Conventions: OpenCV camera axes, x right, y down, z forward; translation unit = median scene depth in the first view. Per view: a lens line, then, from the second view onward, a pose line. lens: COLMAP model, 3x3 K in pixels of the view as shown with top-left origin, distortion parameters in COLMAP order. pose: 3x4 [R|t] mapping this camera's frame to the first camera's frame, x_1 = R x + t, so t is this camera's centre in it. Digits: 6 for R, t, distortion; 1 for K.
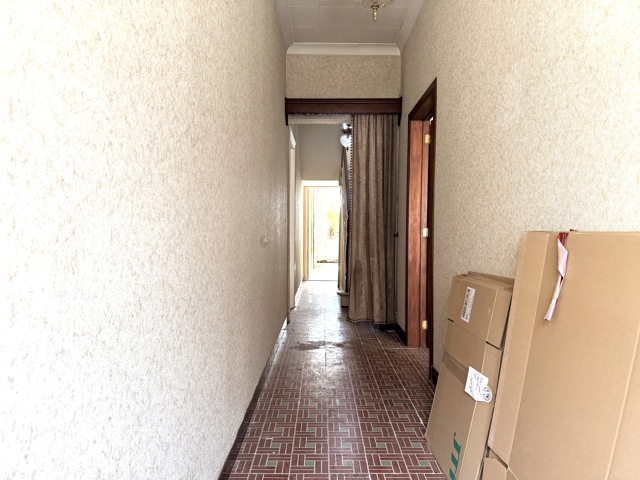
lens RADIAL K [[441.2, 0, 320.0], [0, 441.2, 240.0], [0, 0, 1]] dist [0.009392, -0.000980]
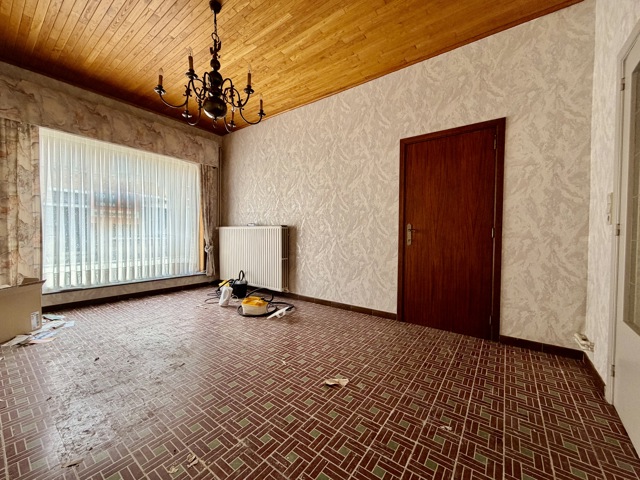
lens RADIAL K [[254.3, 0, 323.1], [0, 254.3, 240.2], [0, 0, 1]] dist [-0.001530, 0.000296]
pose [[0.815149, 0.031368, -0.578401, 0.001898], [-0.016691, 0.999390, 0.030676, -0.000209], [0.579010, -0.015352, 0.815176, 0.165646]]
